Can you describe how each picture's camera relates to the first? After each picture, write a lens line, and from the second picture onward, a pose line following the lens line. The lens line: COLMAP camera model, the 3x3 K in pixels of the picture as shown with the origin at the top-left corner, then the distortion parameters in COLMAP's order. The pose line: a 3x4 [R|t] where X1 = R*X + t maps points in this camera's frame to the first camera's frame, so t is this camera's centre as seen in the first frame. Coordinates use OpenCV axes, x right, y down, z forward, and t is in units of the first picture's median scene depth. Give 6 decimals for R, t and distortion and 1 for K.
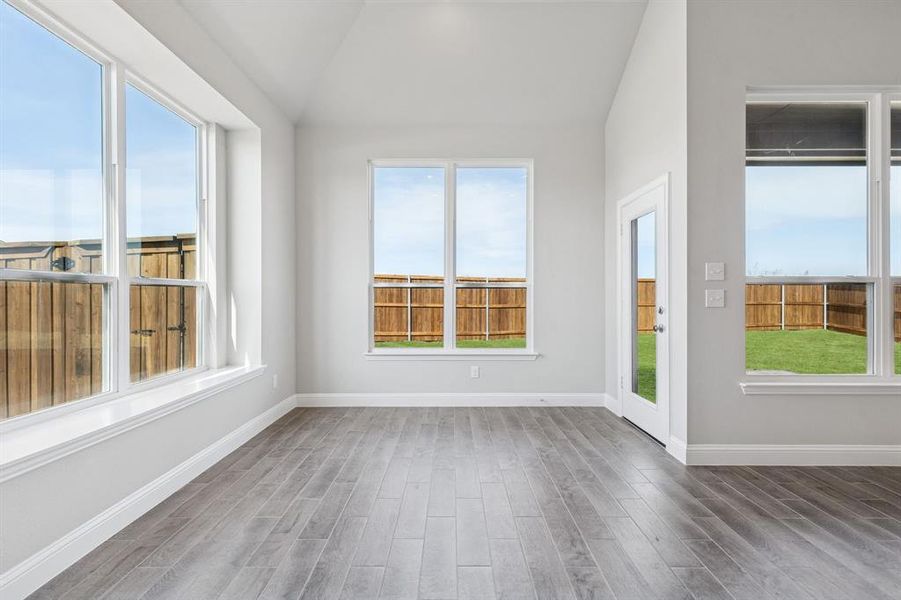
lens RADIAL K [[409.1, 0, 449.7], [0, 409.1, 298.6], [0, 0, 1]] dist [0.011099, -0.001513]
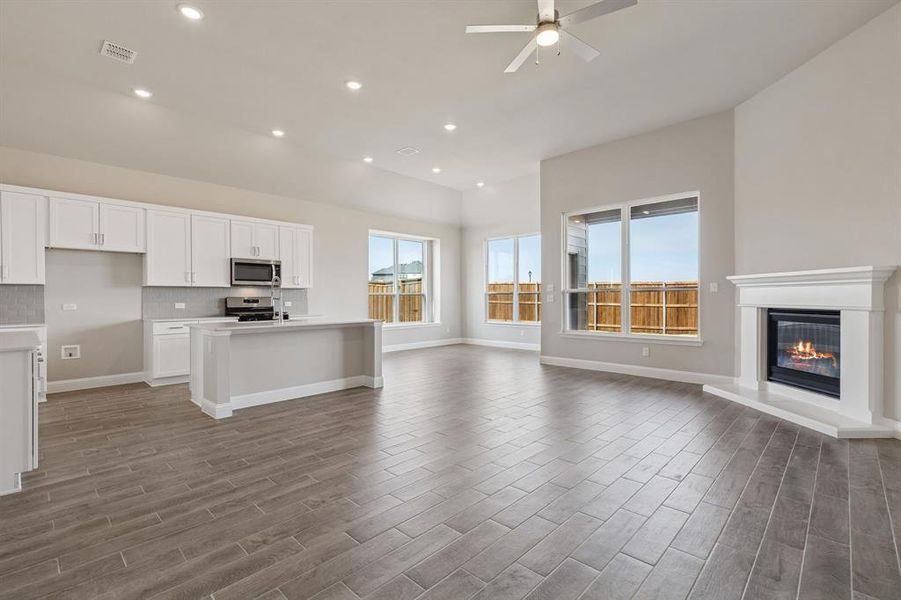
lens RADIAL K [[409.1, 0, 453.4], [0, 409.1, 296.4], [0, 0, 1]] dist [0.011099, -0.001513]
pose [[0.723151, -0.005816, -0.690665, 1.243623], [-0.000355, 0.999961, -0.008792, 0.005922], [0.690690, 0.006603, 0.723121, -0.779248]]
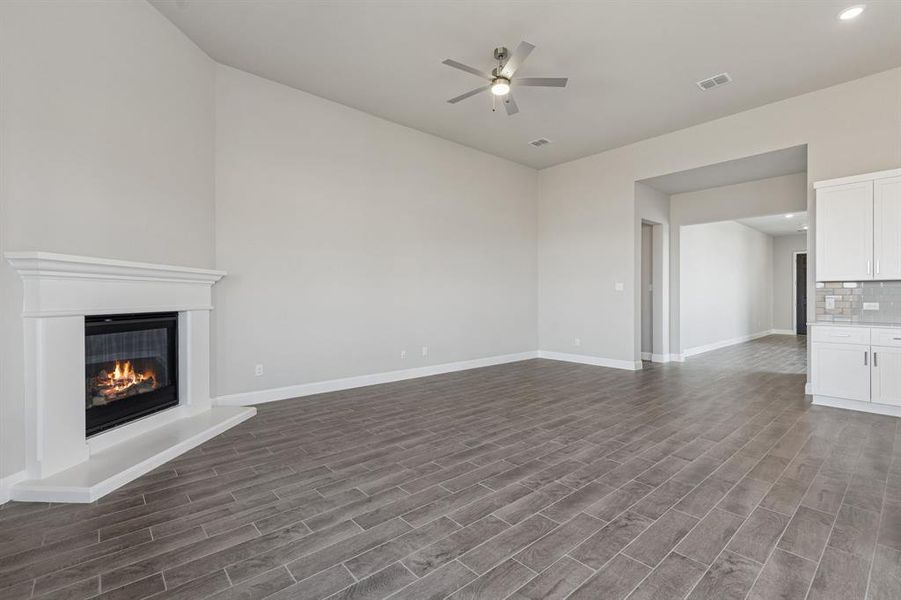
lens RADIAL K [[409.1, 0, 453.7], [0, 409.1, 294.6], [0, 0, 1]] dist [0.011099, -0.001513]
pose [[-0.662027, 0.001125, 0.749479, 0.247159], [0.003505, 0.999993, 0.001595, -0.004379], [-0.749472, 0.003683, -0.662026, 0.547241]]
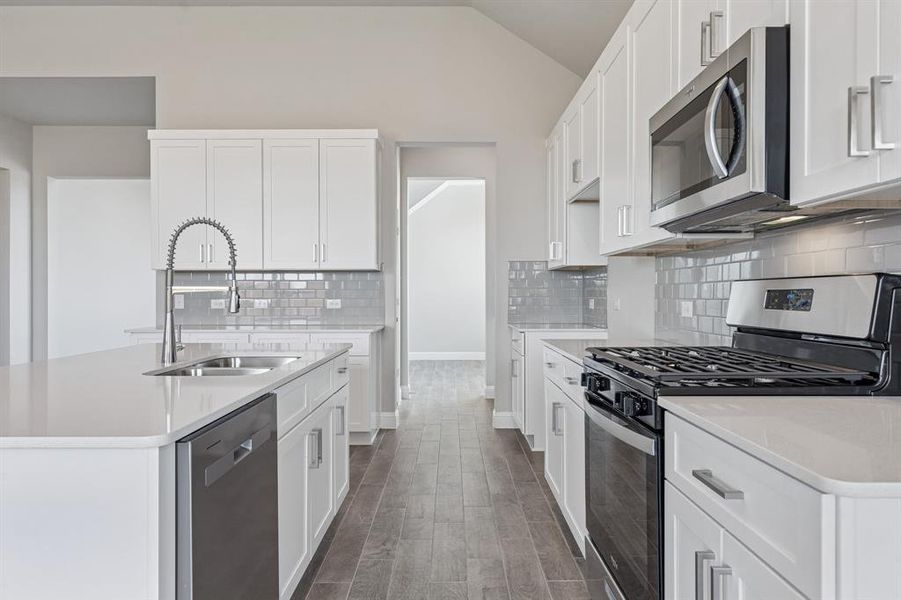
lens RADIAL K [[581.5, 0, 449.2], [0, 581.5, 290.9], [0, 0, 1]] dist [0.009622, -0.000852]
pose [[-0.999994, 0.000687, 0.003473, -0.117533], [0.000691, 0.999999, 0.001121, 0.003928], [-0.003472, 0.001123, -0.999993, 0.210868]]
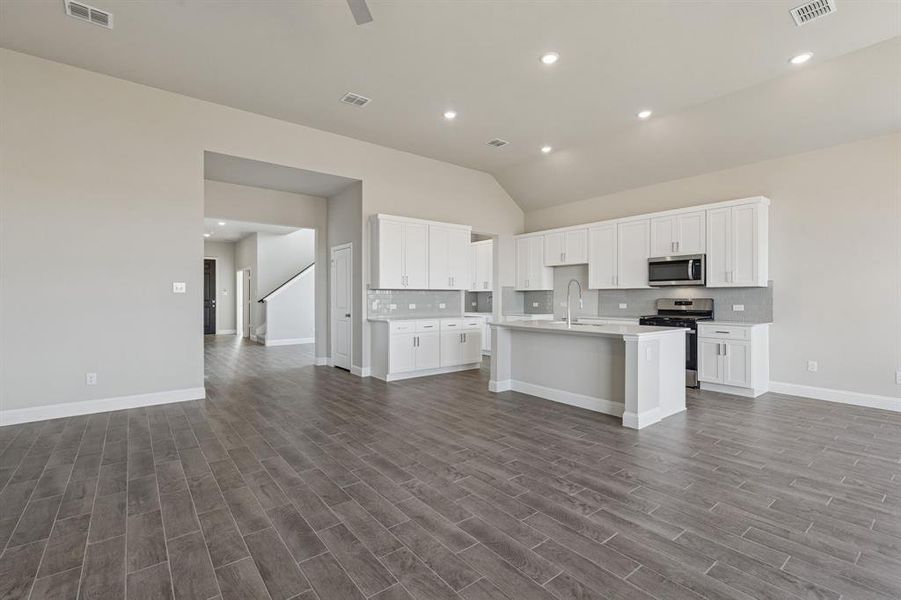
lens RADIAL K [[409.1, 0, 452.7], [0, 409.1, 296.3], [0, 0, 1]] dist [0.011099, -0.001513]
pose [[-0.785291, -0.001887, -0.619124, 1.074989], [-0.004170, 0.999989, 0.002241, -0.012441], [0.619113, 0.004342, -0.785290, 0.393977]]
